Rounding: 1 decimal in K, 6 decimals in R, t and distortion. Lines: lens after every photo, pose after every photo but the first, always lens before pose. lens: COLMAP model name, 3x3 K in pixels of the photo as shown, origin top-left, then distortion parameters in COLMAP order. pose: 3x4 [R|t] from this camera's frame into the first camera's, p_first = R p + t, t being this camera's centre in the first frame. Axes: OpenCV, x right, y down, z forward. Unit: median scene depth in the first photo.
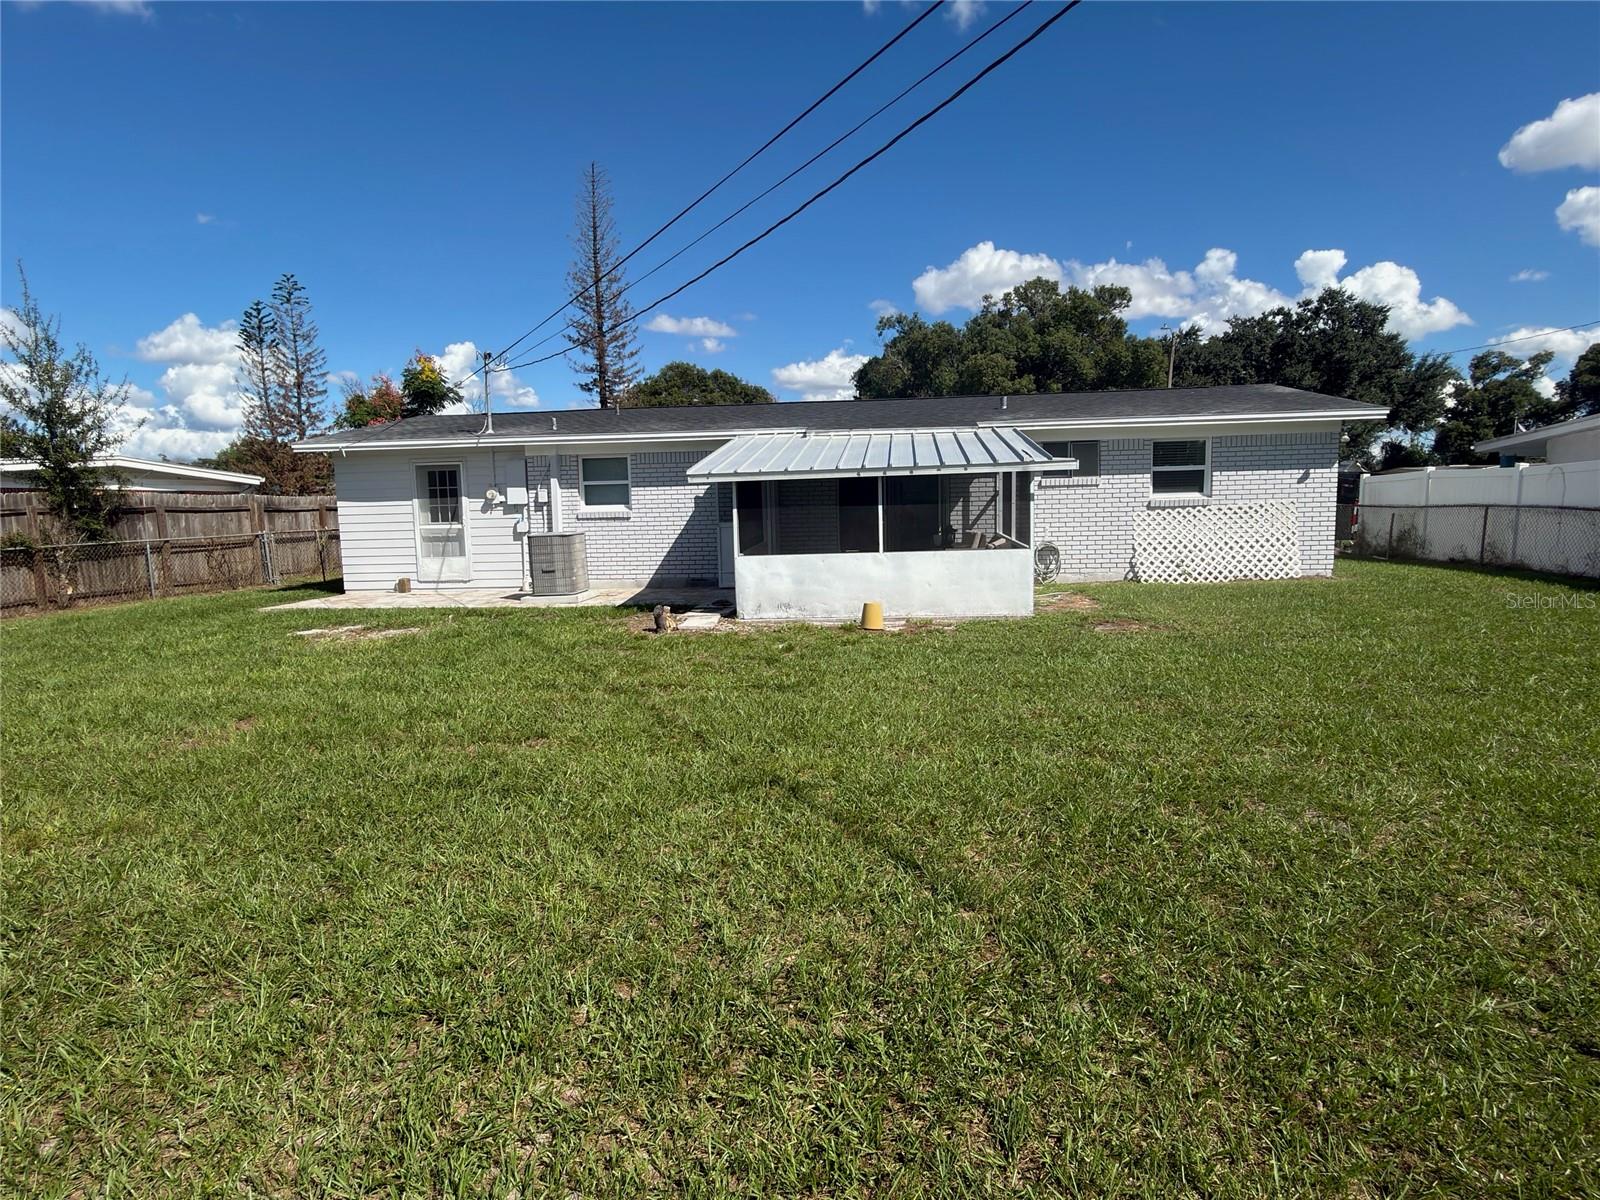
lens RADIAL K [[886.0, 0, 797.9], [0, 886.0, 597.6], [0, 0, 1]] dist [-0.018461, 0.012994]
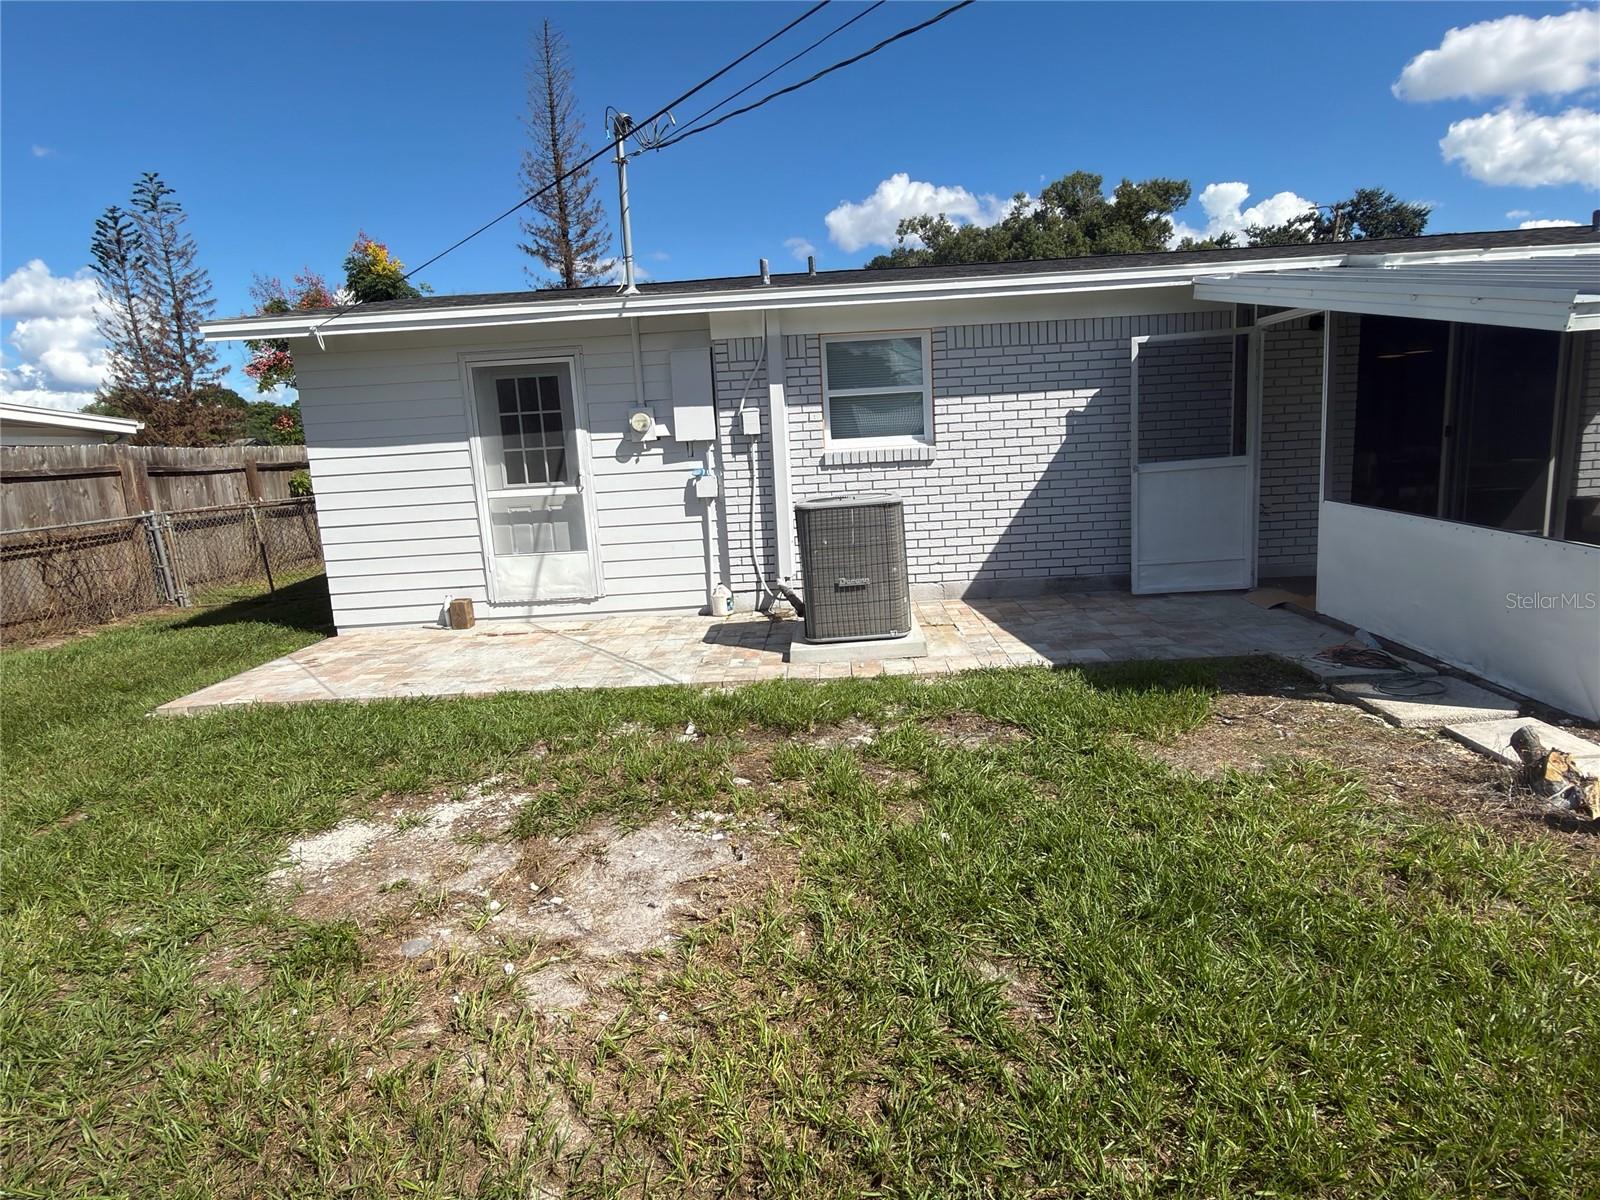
lens RADIAL K [[886.0, 0, 804.0], [0, 886.0, 600.5], [0, 0, 1]] dist [-0.018461, 0.012994]
pose [[0.994876, -0.047845, 0.089068, -0.263660], [0.042085, 0.996967, 0.065467, -0.040398], [-0.091930, -0.061383, 0.993872, 0.431510]]
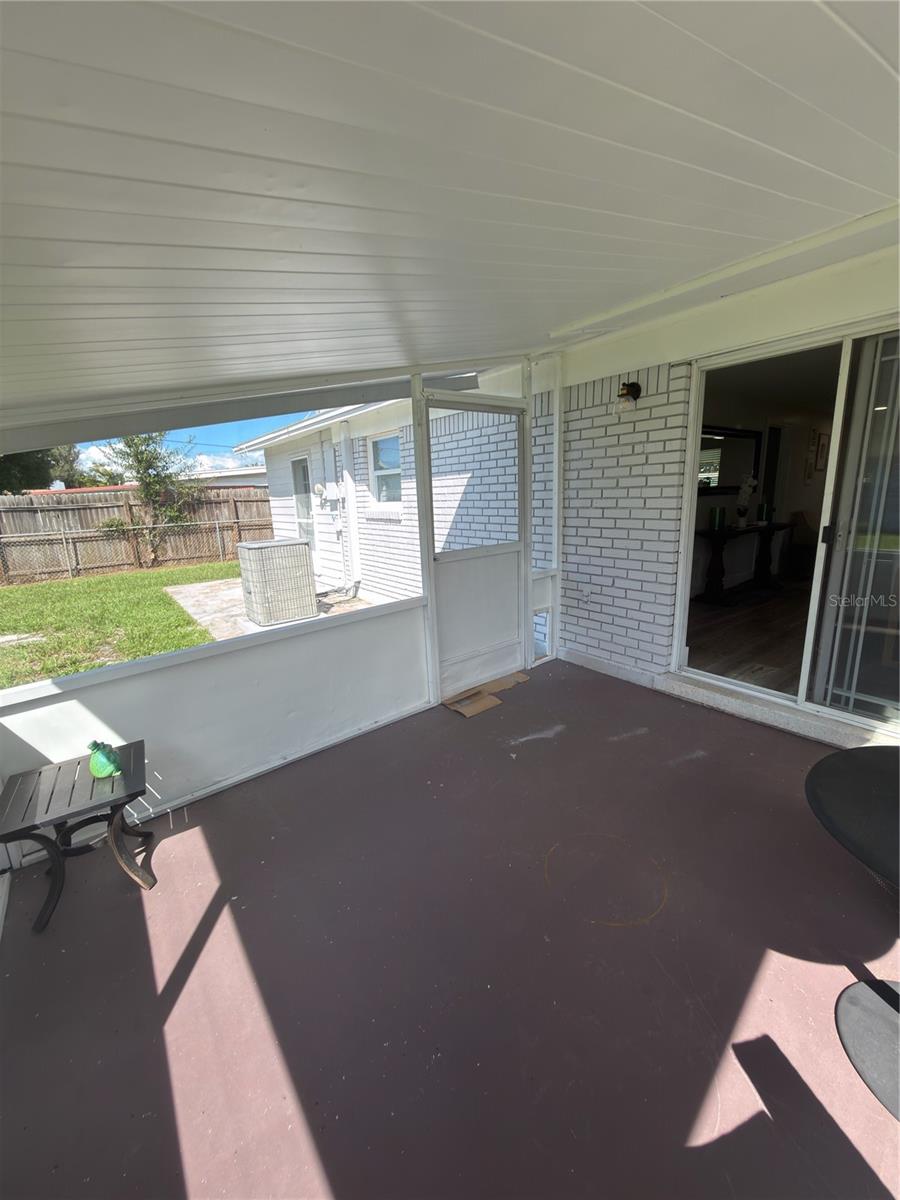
lens RADIAL K [[478.3, 0, 451.0], [0, 478.3, 602.6], [0, 0, 1]] dist [-0.003649, -0.000063]
pose [[0.695313, 0.157628, -0.701208, 0.110163], [-0.058438, 0.984822, 0.163436, -0.077058], [0.716327, -0.072662, 0.693971, 0.637797]]
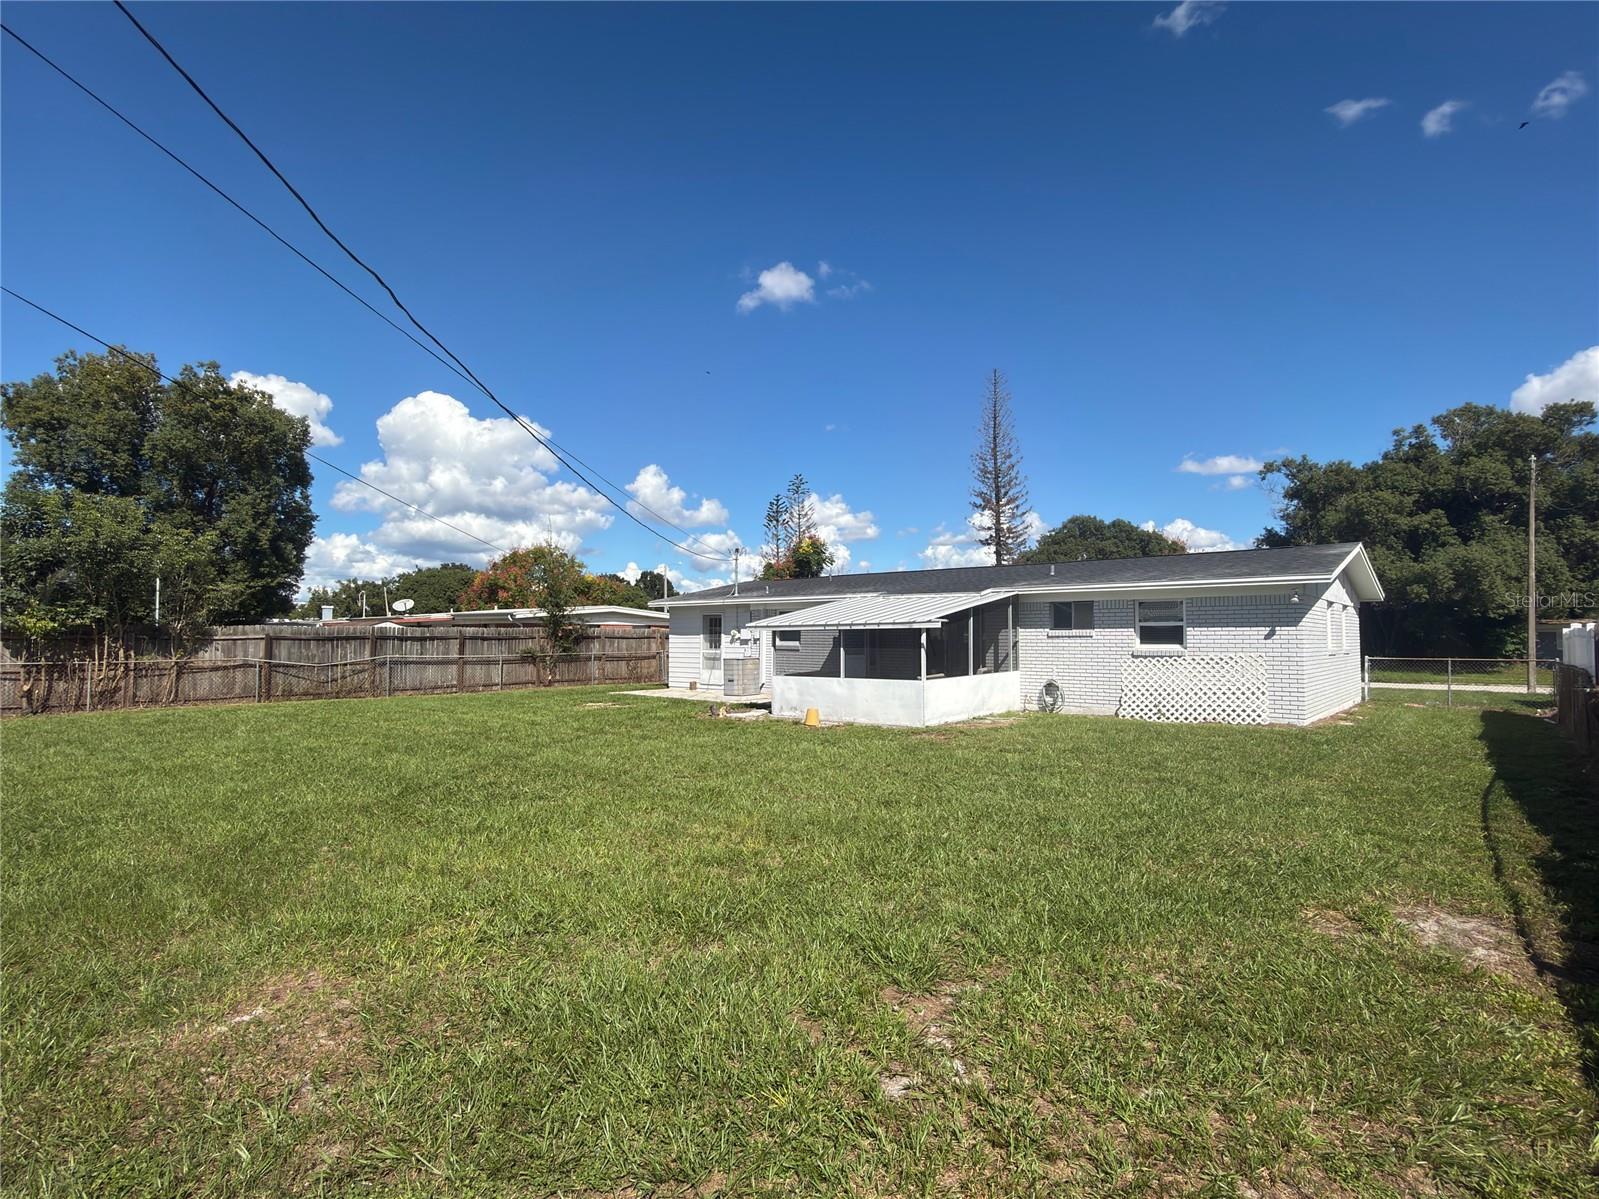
lens RADIAL K [[799.6, 0, 792.2], [0, 799.6, 597.8], [0, 0, 1]] dist [-0.002924, -0.001043]
pose [[0.818966, -0.003979, -0.573828, 0.511968], [-0.081606, 0.989005, -0.123326, -0.006210], [0.568009, 0.147827, 0.809637, -0.127540]]
